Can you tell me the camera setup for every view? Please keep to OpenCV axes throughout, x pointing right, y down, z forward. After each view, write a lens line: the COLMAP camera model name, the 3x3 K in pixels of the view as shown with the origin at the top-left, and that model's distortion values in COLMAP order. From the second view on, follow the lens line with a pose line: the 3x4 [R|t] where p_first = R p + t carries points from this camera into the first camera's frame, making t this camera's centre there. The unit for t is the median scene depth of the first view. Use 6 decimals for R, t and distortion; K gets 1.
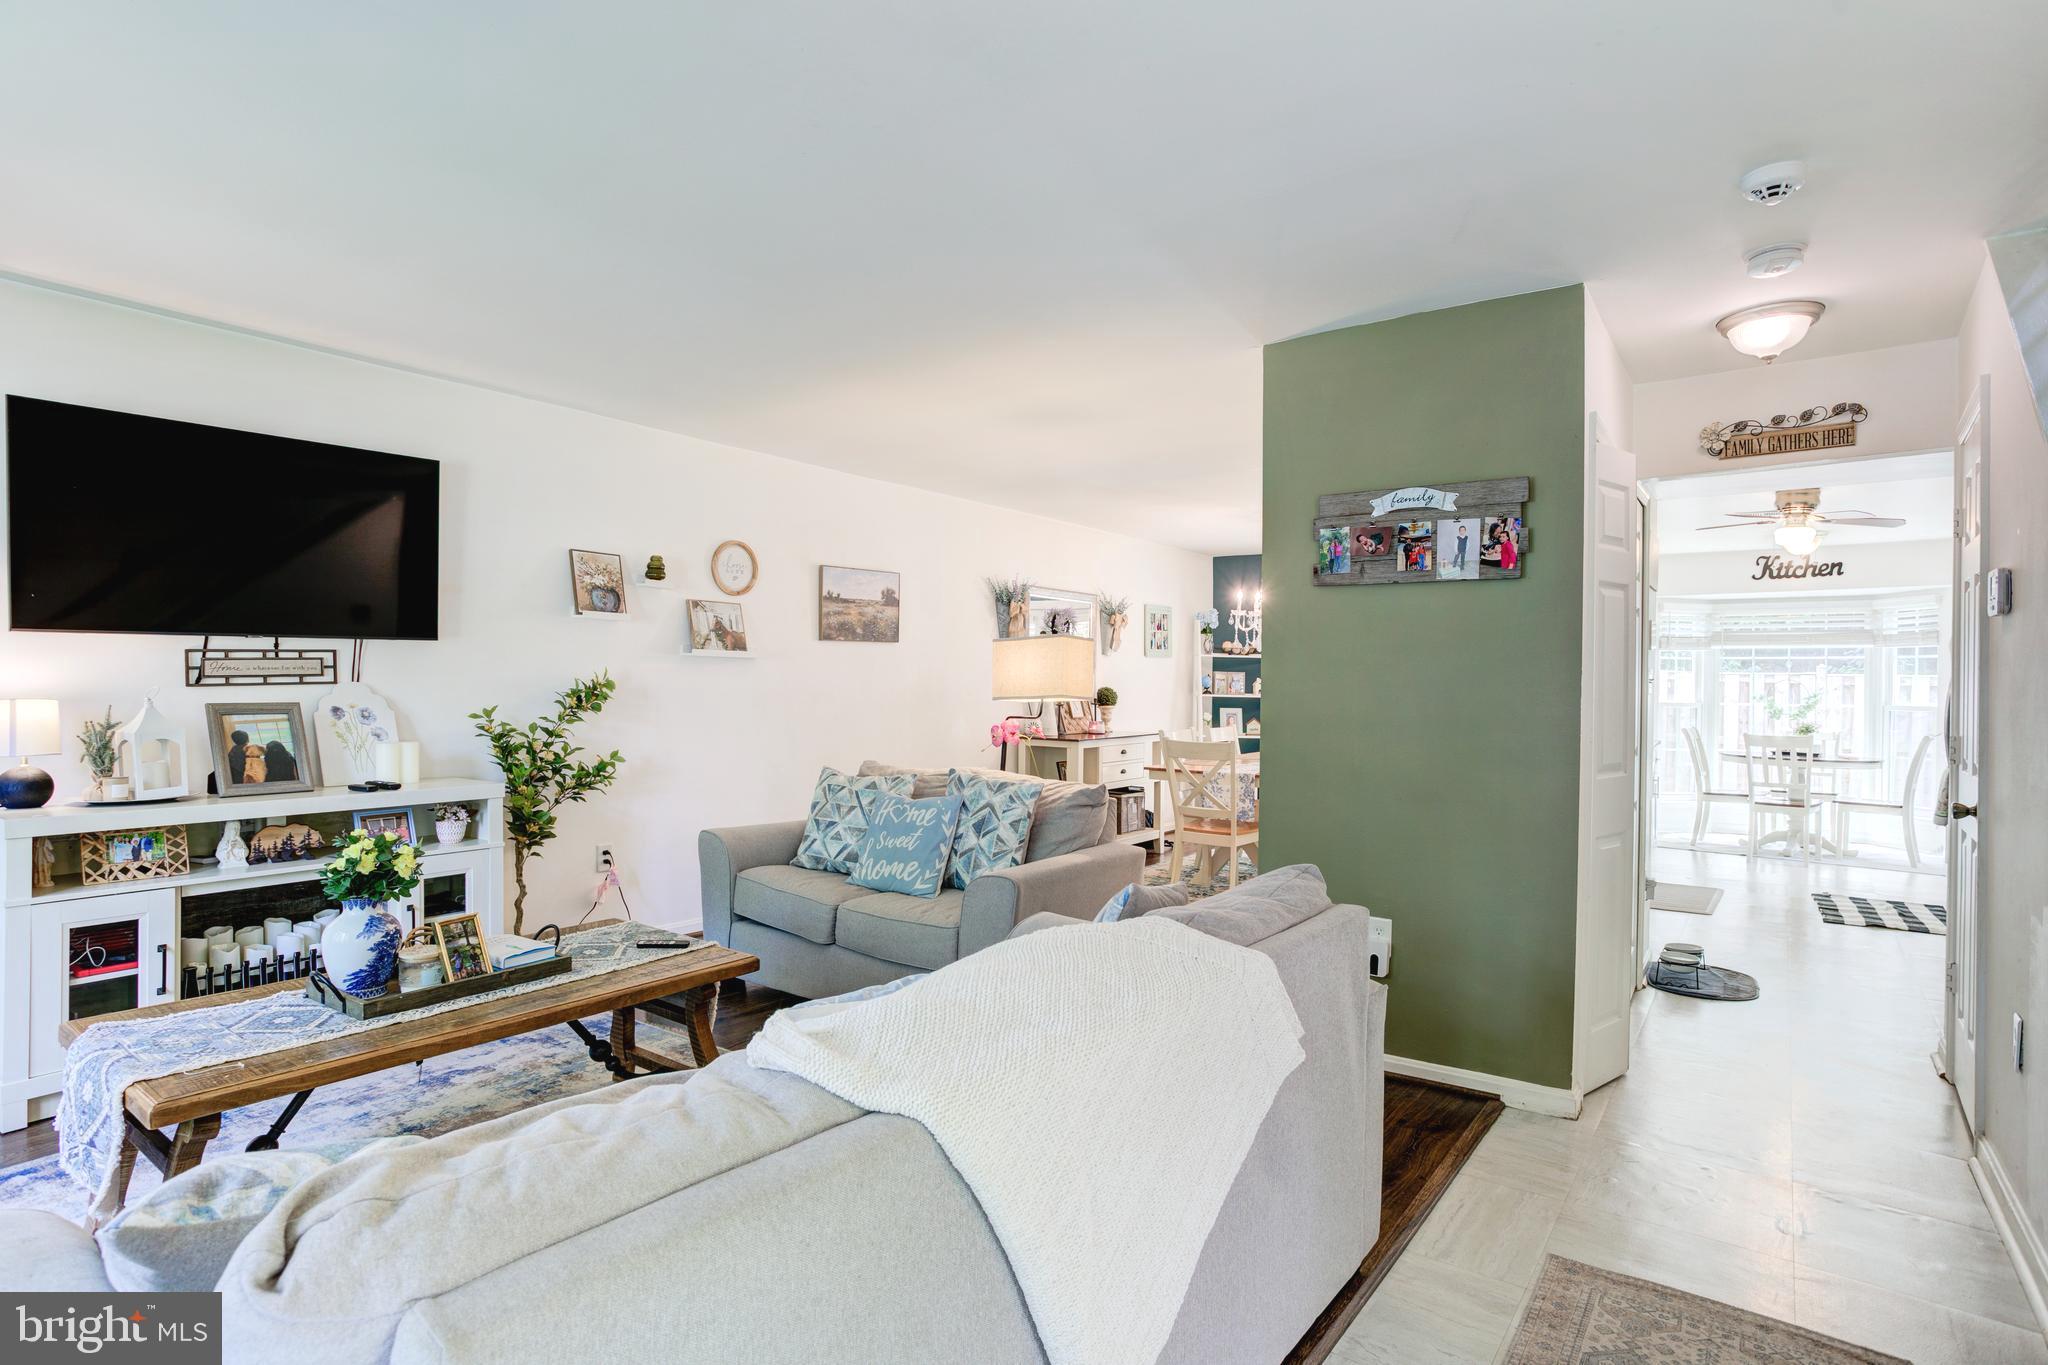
lens RADIAL K [[1051.2, 0, 1028.0], [0, 1051.2, 687.8], [0, 0, 1]] dist [-0.063538, 0.037988]
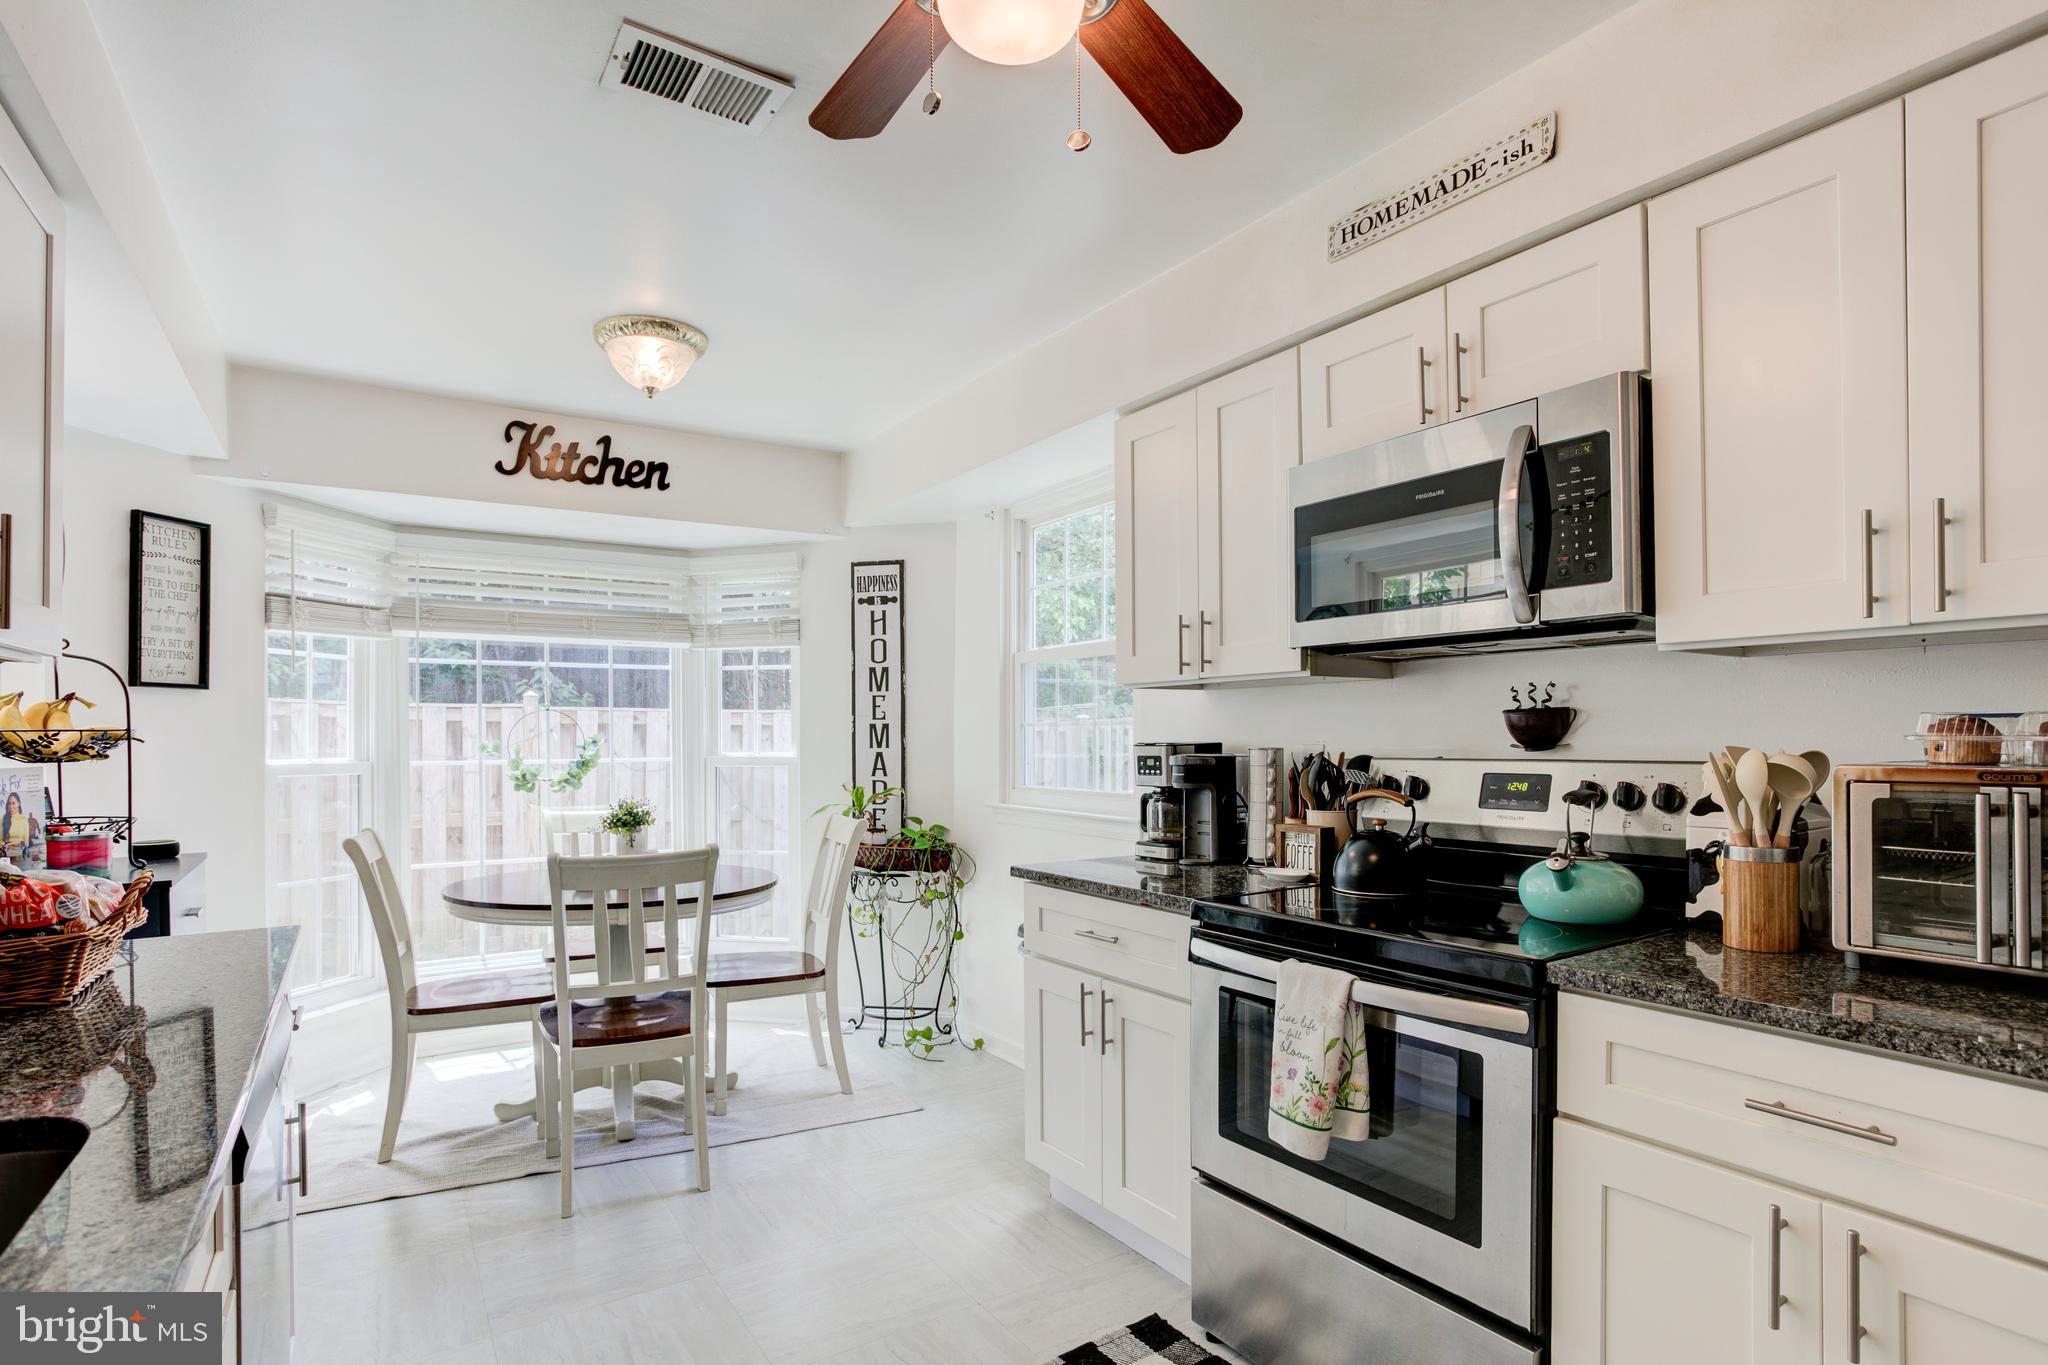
lens RADIAL K [[1030.6, 0, 1028.0], [0, 1030.6, 735.4], [0, 0, 1]] dist [-0.067432, 0.041244]
pose [[0.348346, -0.011887, 0.937291, 0.727271], [0.012288, 0.999892, 0.008115, 0.006717], [-0.937286, 0.008691, 0.348454, 1.219148]]
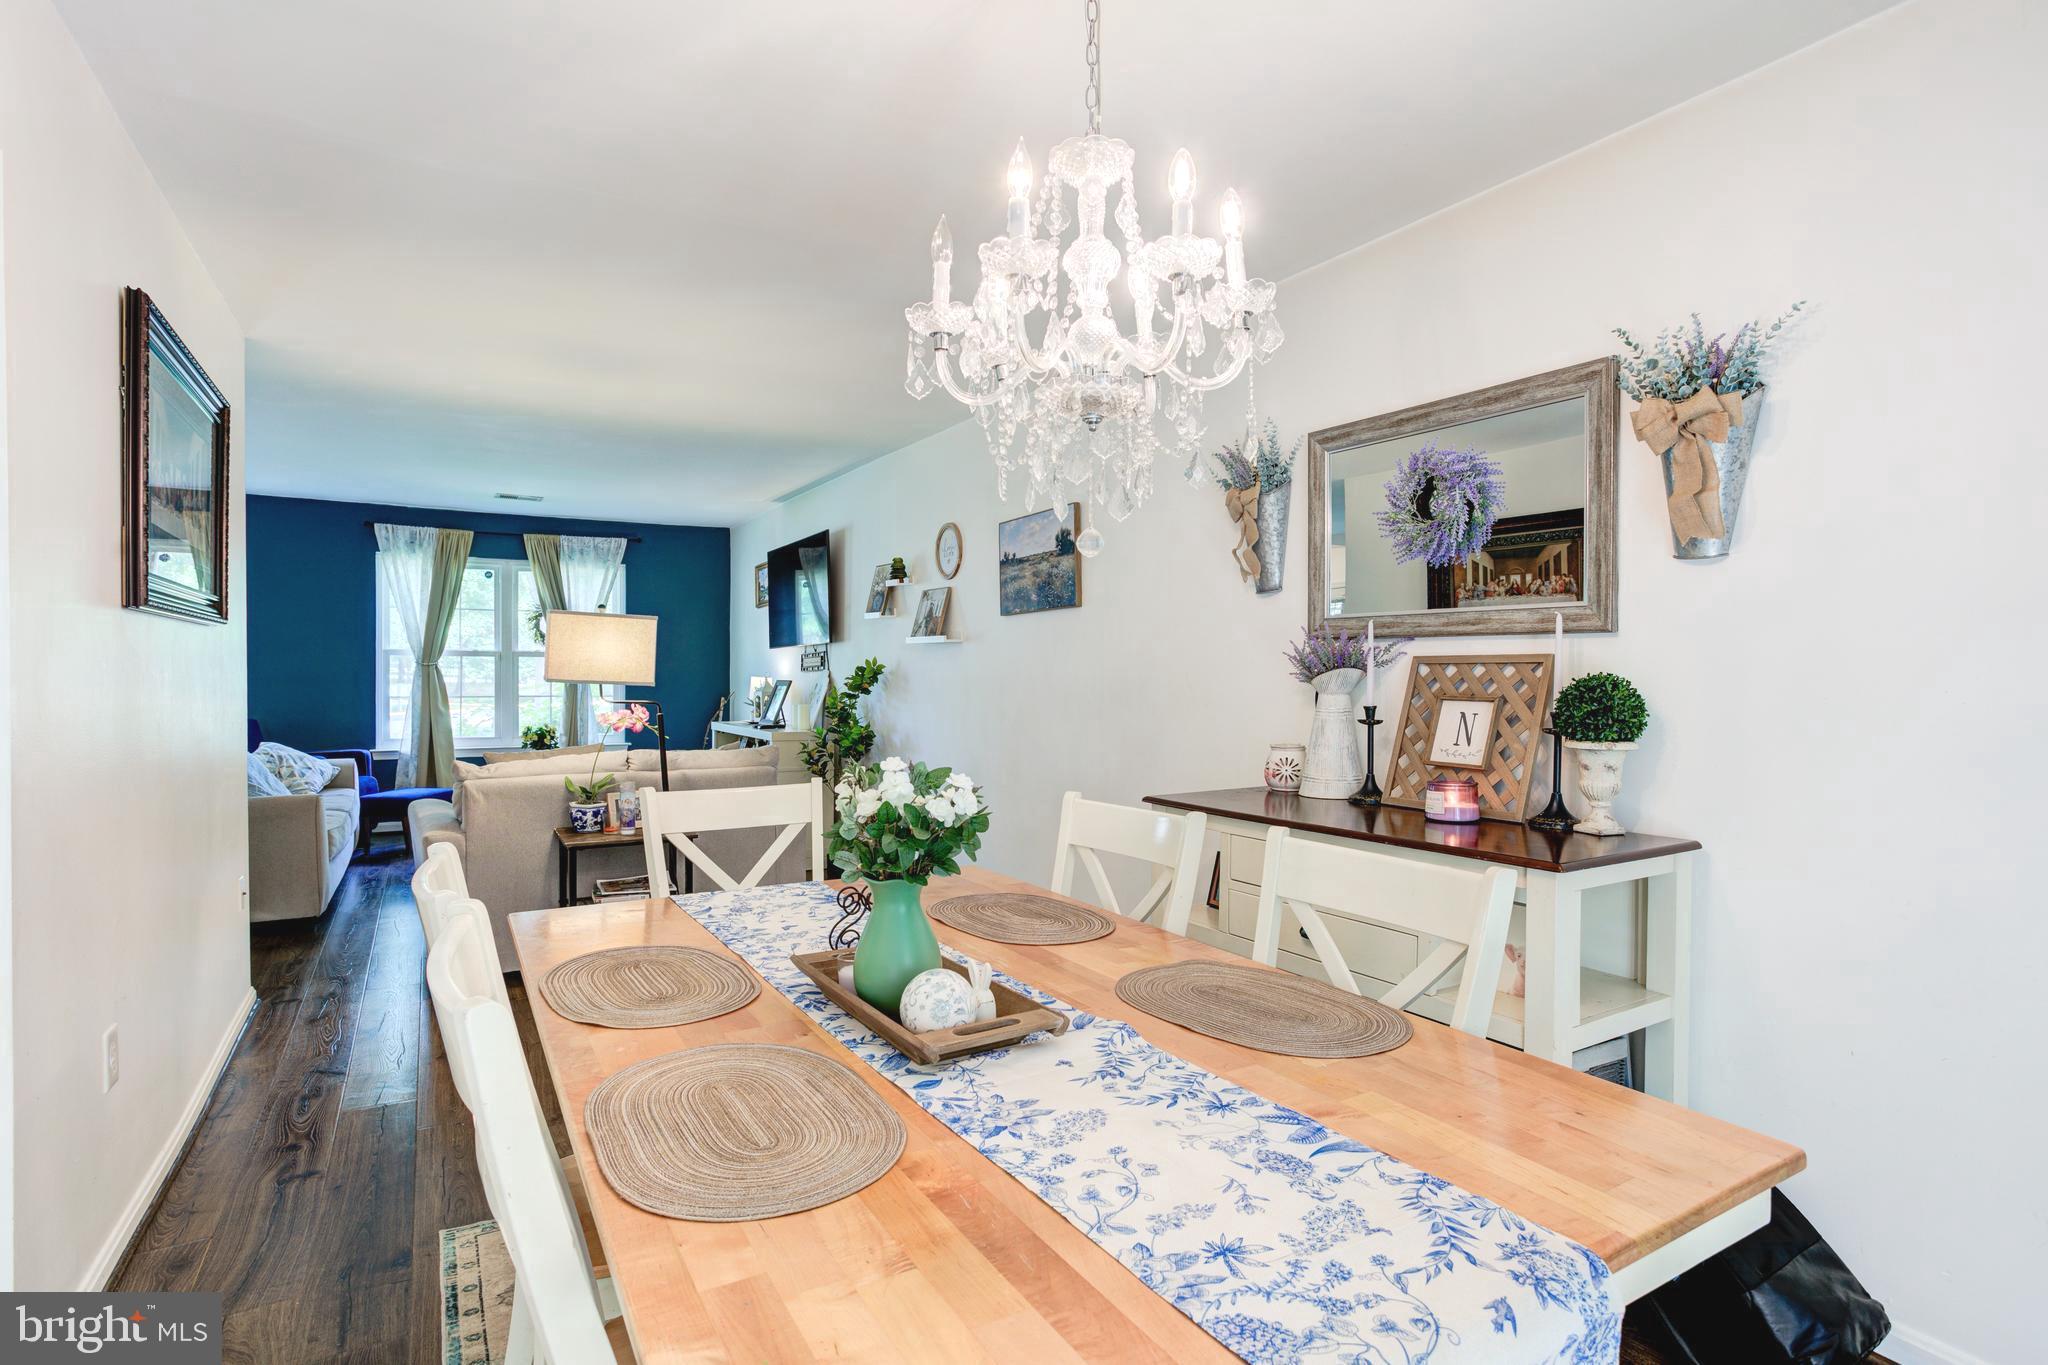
lens RADIAL K [[1035.3, 0, 1024.0], [0, 1035.3, 682.5], [0, 0, 1]] dist [-0.001766, -0.000263]
pose [[-0.400477, 0.000750, -0.916306, 0.676996], [-0.010687, 0.999928, 0.005489, 0.003063], [0.916244, 0.011991, -0.400440, 1.691846]]
